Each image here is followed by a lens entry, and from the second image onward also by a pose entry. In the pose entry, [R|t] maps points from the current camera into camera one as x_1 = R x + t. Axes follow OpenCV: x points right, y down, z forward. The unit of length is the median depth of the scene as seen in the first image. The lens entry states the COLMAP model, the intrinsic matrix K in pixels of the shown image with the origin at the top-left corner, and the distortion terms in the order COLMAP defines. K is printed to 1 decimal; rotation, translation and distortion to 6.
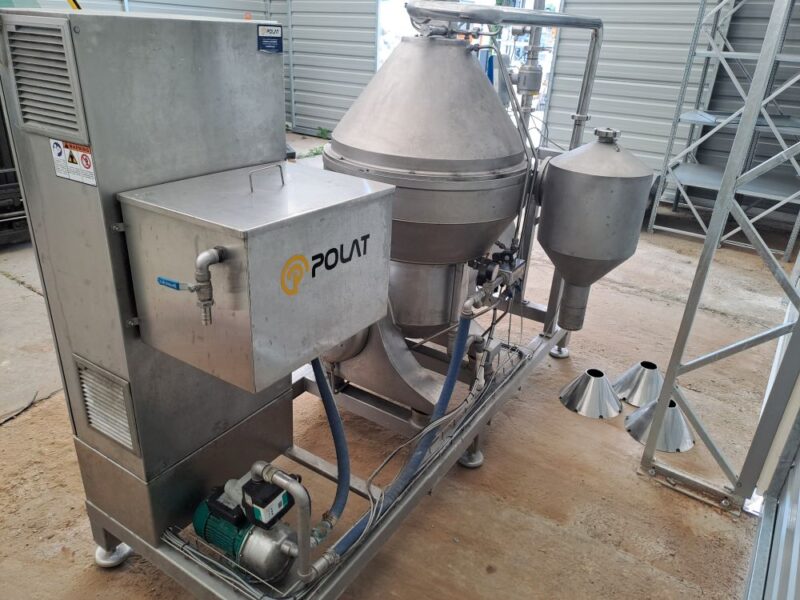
lens RADIAL K [[587.8, 0, 400.0], [0, 587.8, 300.0], [0, 0, 1]] dist [0.082271, -0.112877]
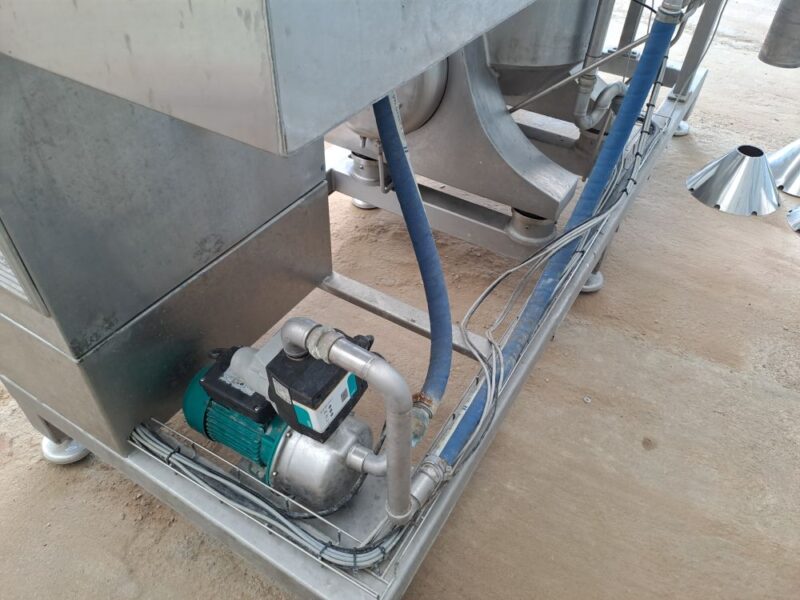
lens RADIAL K [[590.5, 0, 402.4], [0, 590.5, 296.3], [0, 0, 1]] dist [0.042438, -0.006724]
pose [[0.999455, -0.032951, 0.002016, -0.109508], [0.030779, 0.952167, 0.304024, 0.081772], [-0.011937, -0.303796, 0.952662, 0.396266]]
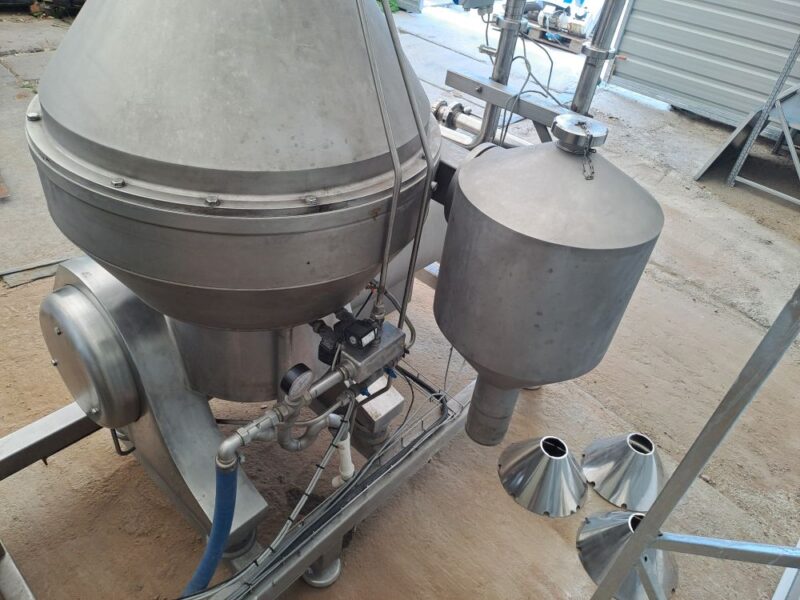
lens RADIAL K [[577.4, 0, 385.0], [0, 577.4, 289.7], [0, 0, 1]] dist [0.077457, -0.079811]
pose [[0.981669, 0.151256, -0.115968, 0.256169], [-0.125420, 0.970795, 0.204519, -0.221717], [0.143516, -0.186225, 0.971969, 0.483512]]
